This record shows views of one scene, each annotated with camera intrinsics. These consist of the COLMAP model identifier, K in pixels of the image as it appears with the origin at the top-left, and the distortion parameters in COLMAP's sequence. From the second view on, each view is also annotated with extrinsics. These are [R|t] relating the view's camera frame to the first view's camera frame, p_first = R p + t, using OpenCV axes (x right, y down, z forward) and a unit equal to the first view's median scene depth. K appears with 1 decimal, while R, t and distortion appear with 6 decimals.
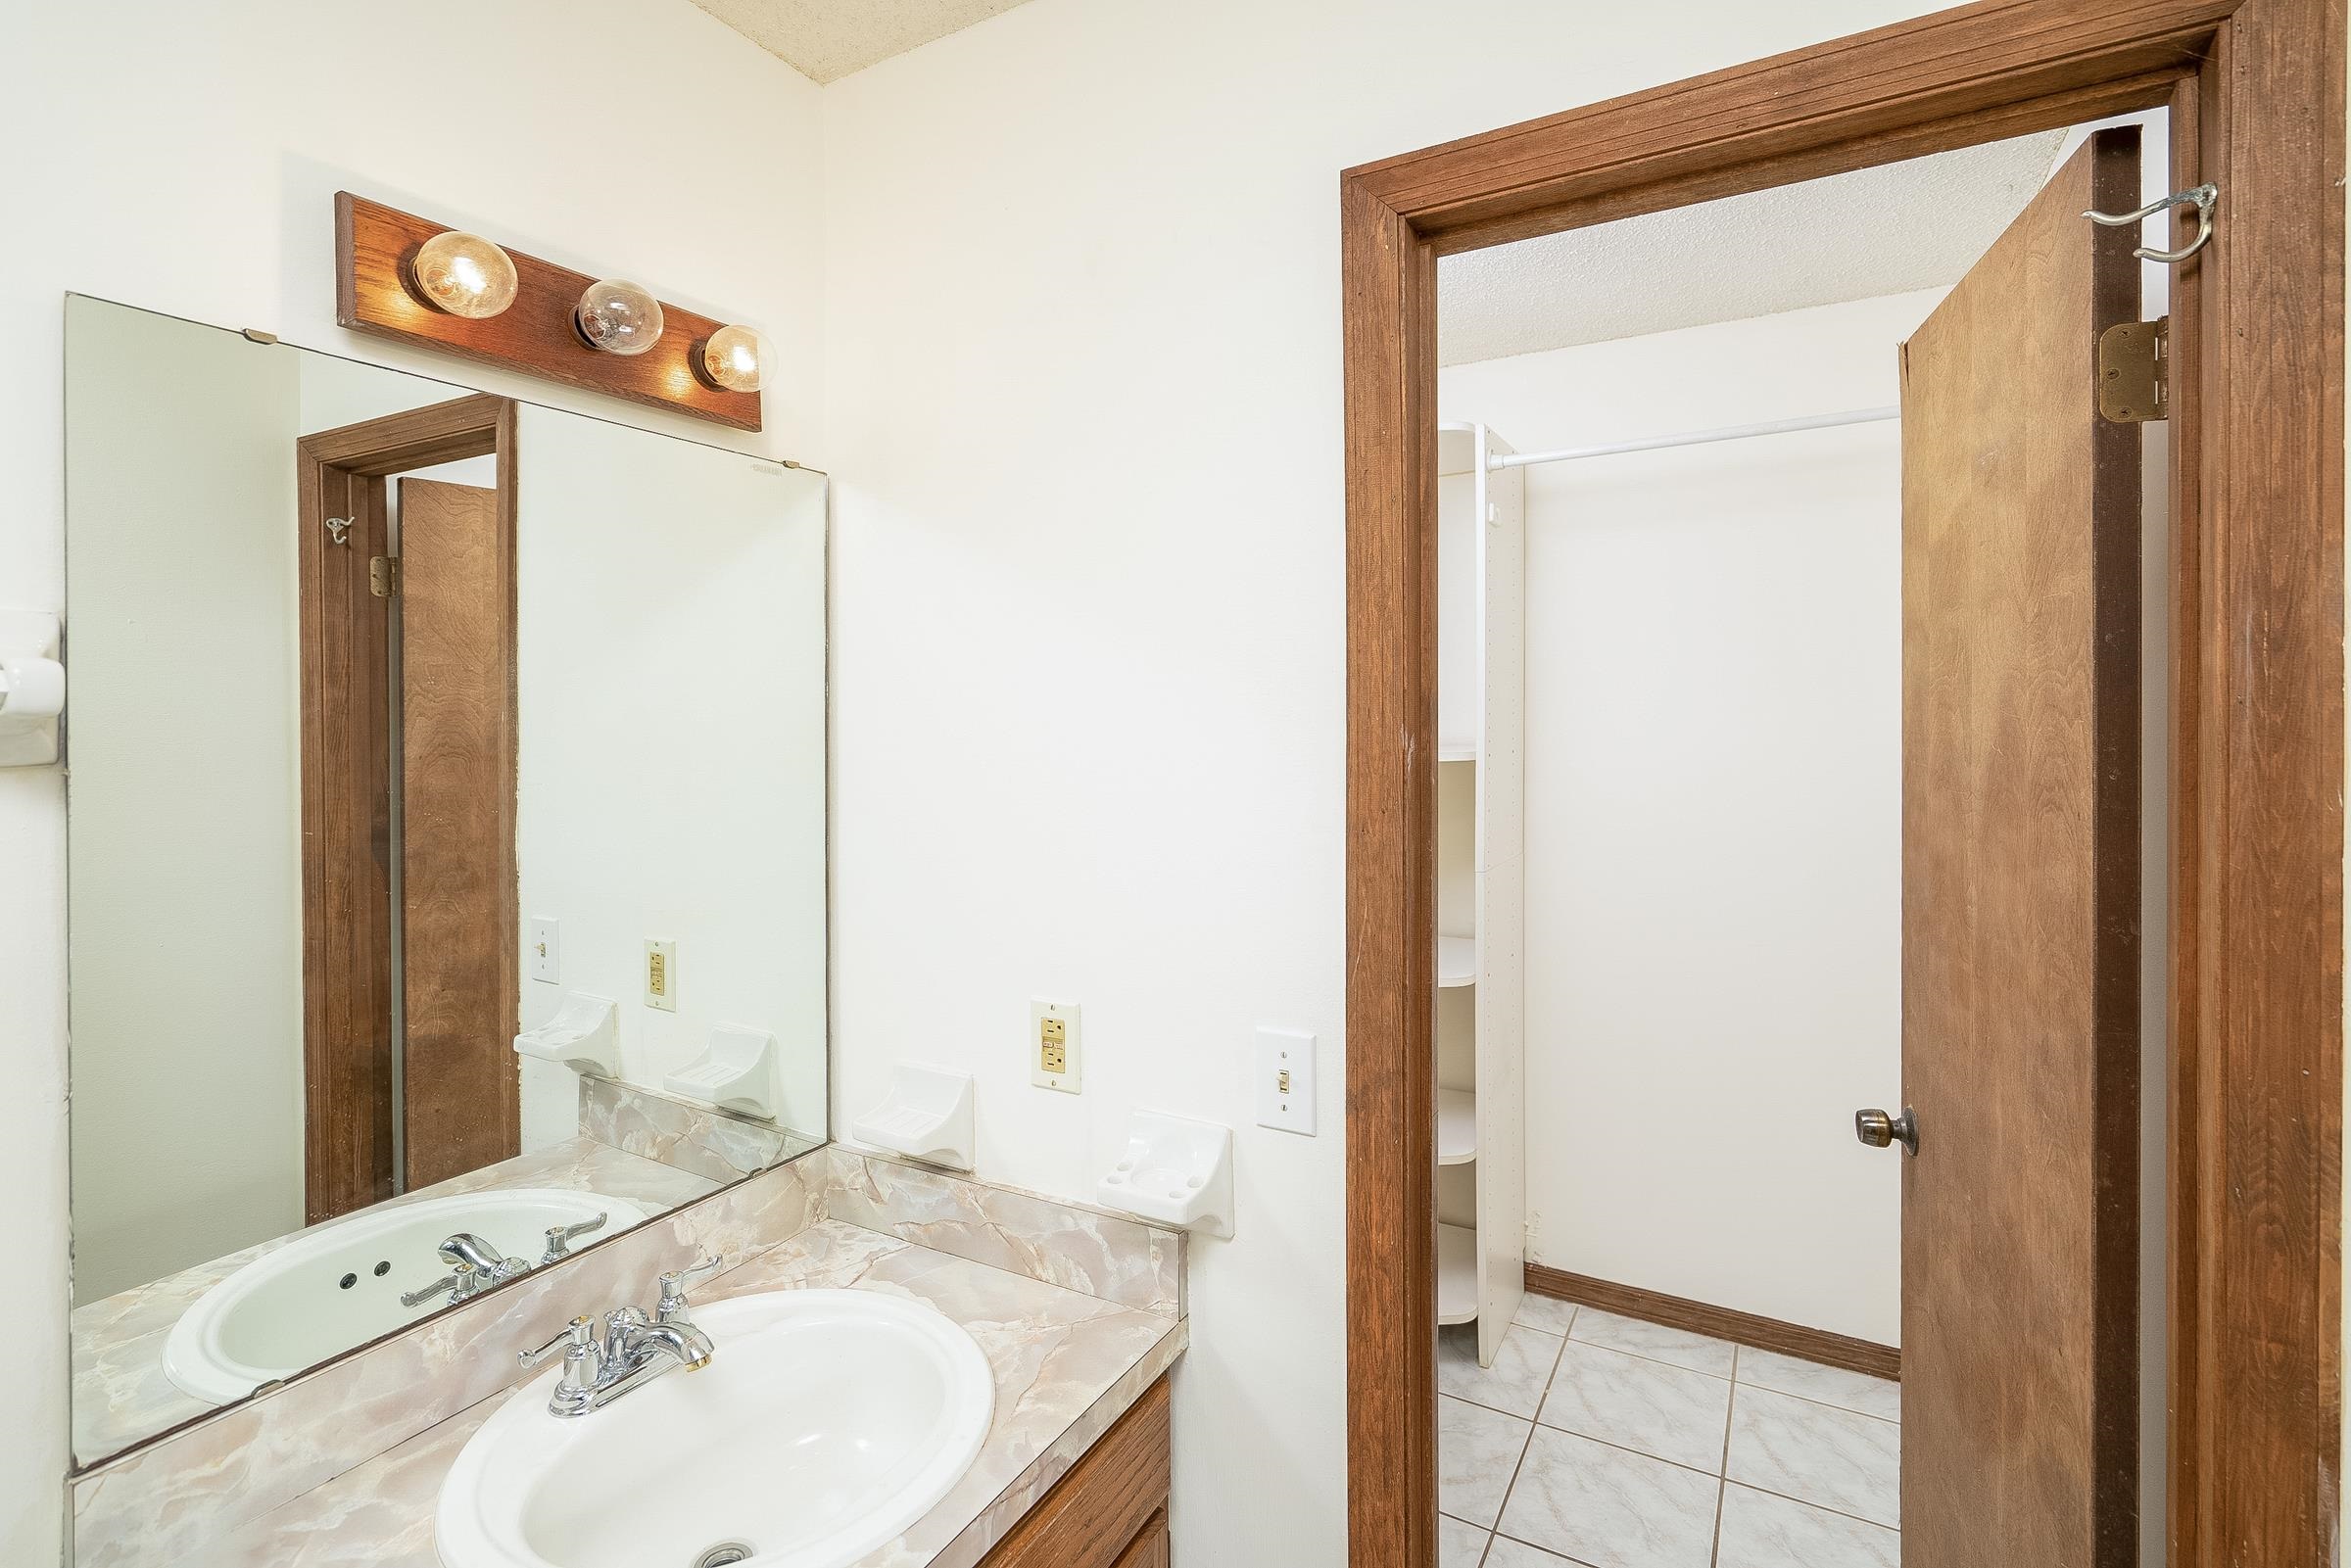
lens RADIAL K [[1173.1, 0, 1174.2], [0, 1173.1, 747.2], [0, 0, 1]] dist [-0.007092, 0.002164]
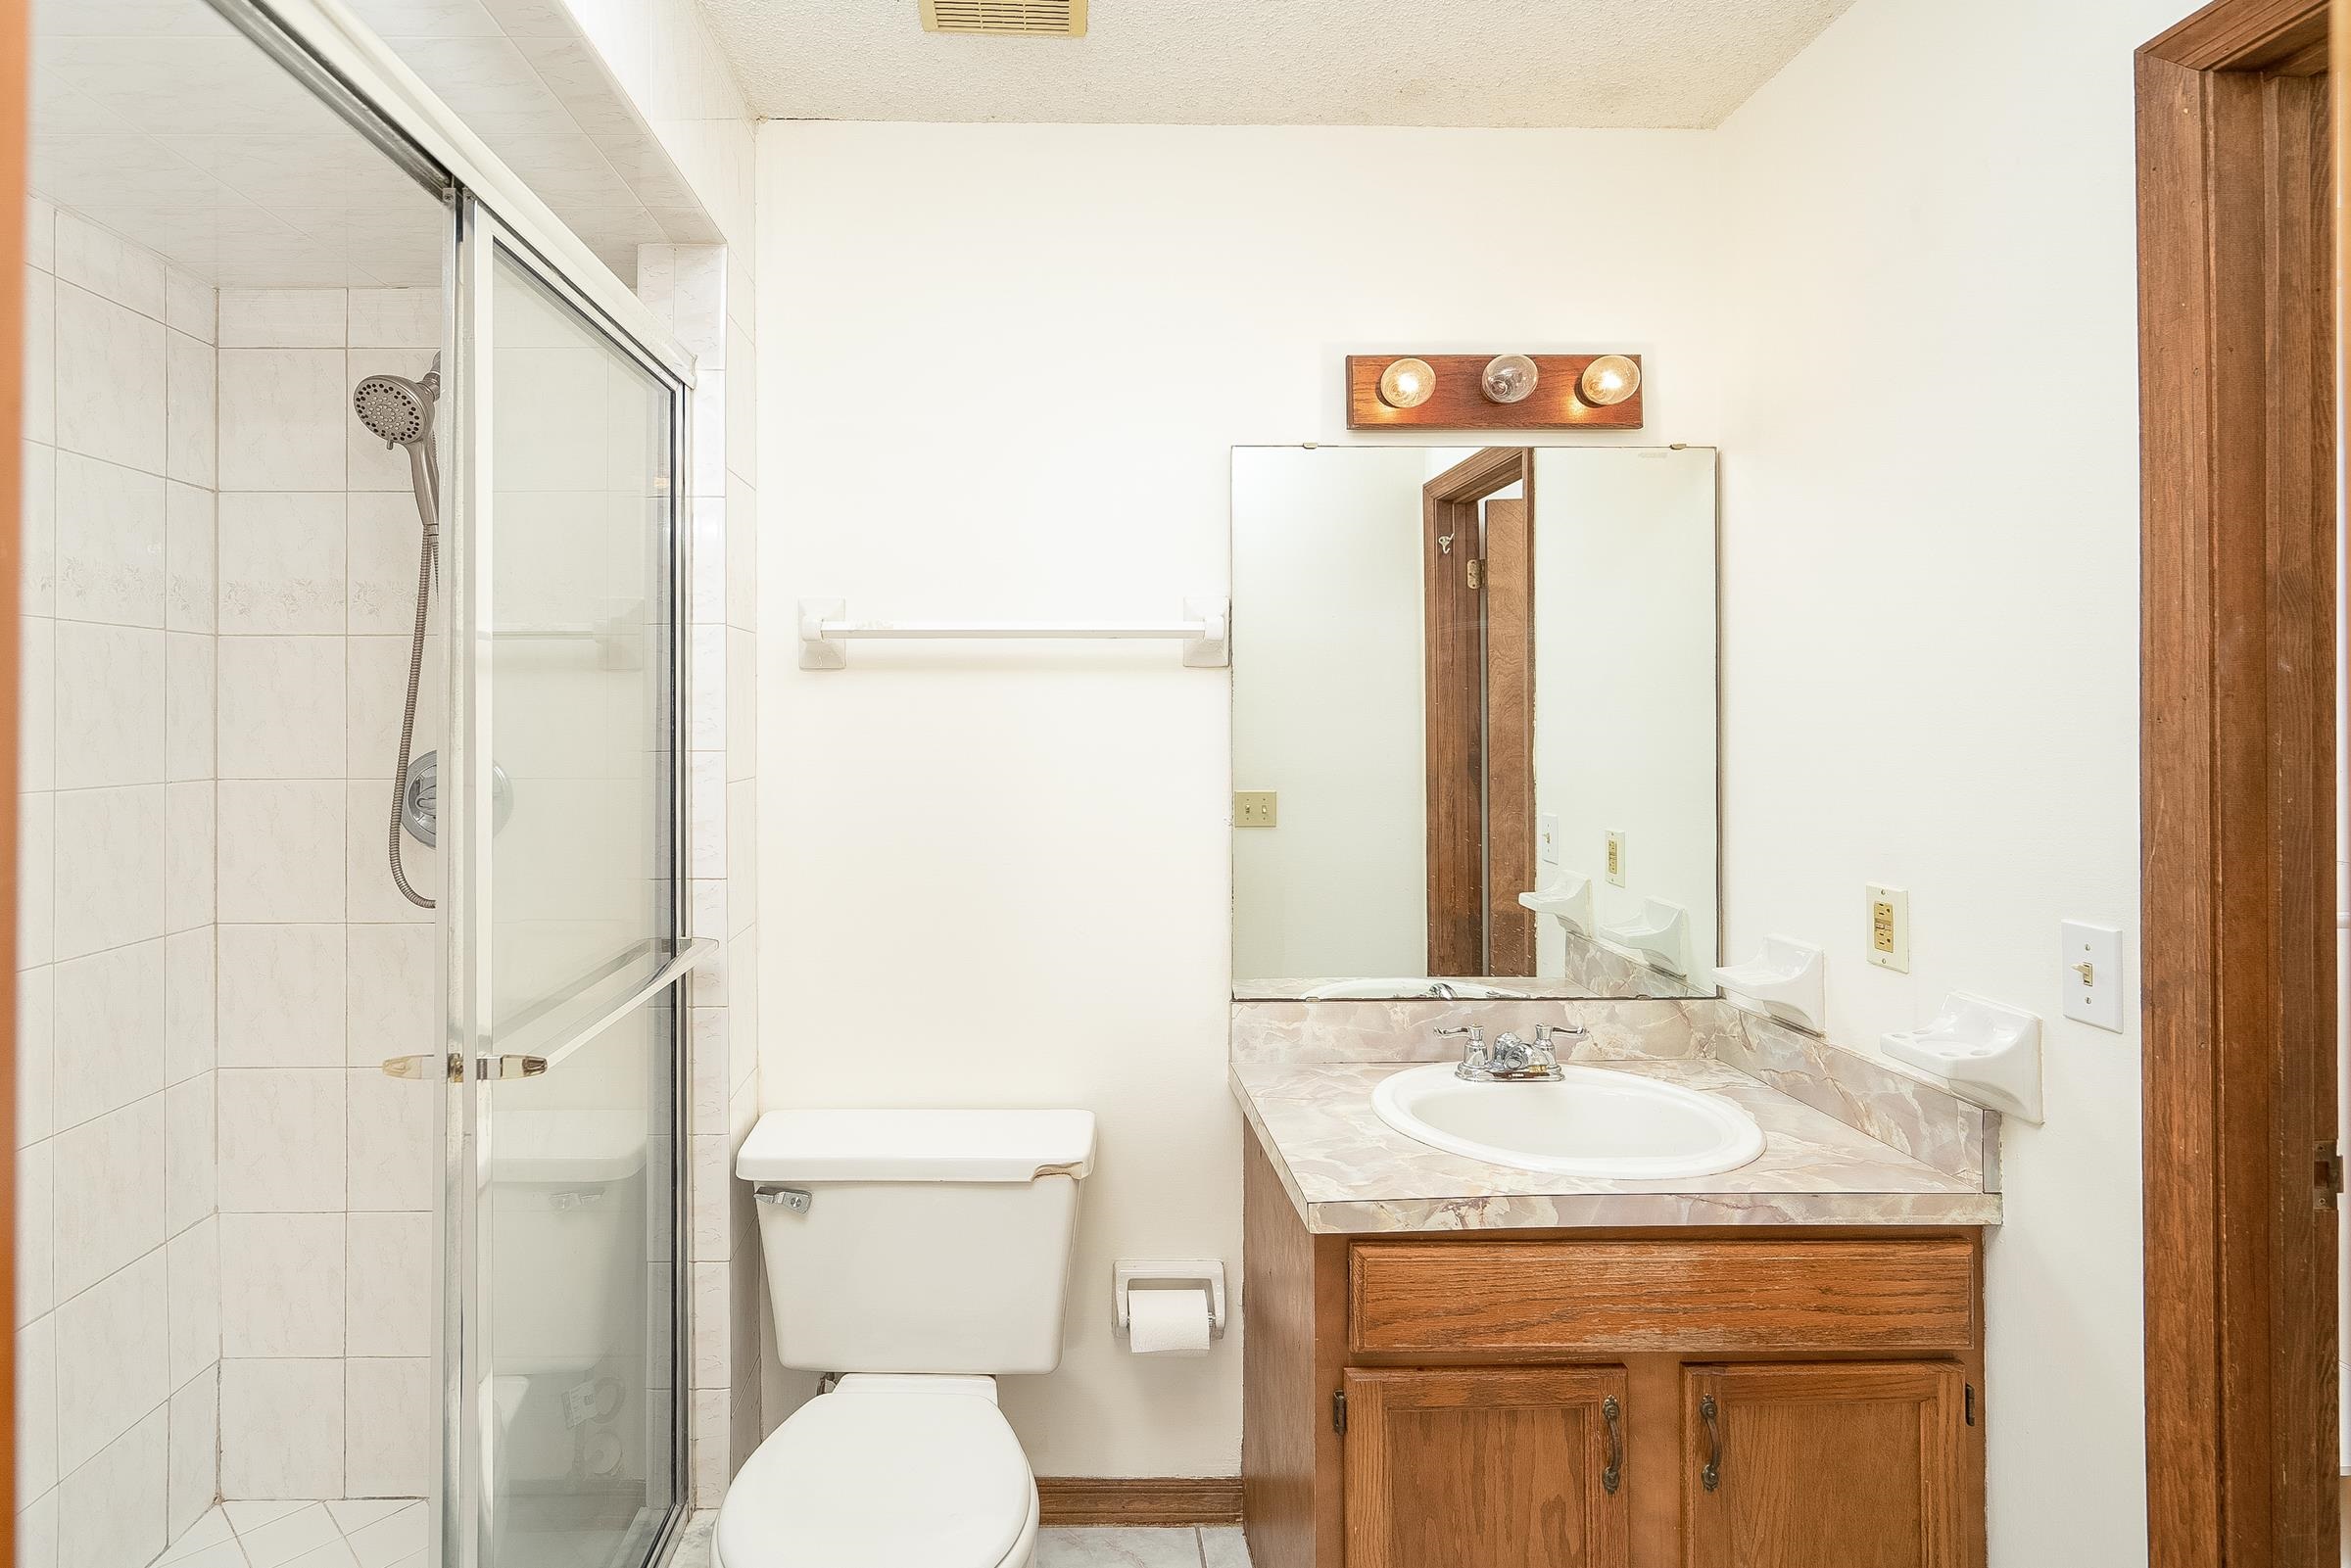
lens RADIAL K [[1107.3, 0, 1173.8], [0, 1107.3, 712.3], [0, 0, 1]] dist [0.001917, 0.000505]
pose [[0.606213, -0.003625, -0.795294, 0.352494], [-0.002928, 0.999973, -0.006790, 0.066021], [0.795297, 0.006444, 0.606186, -0.184197]]
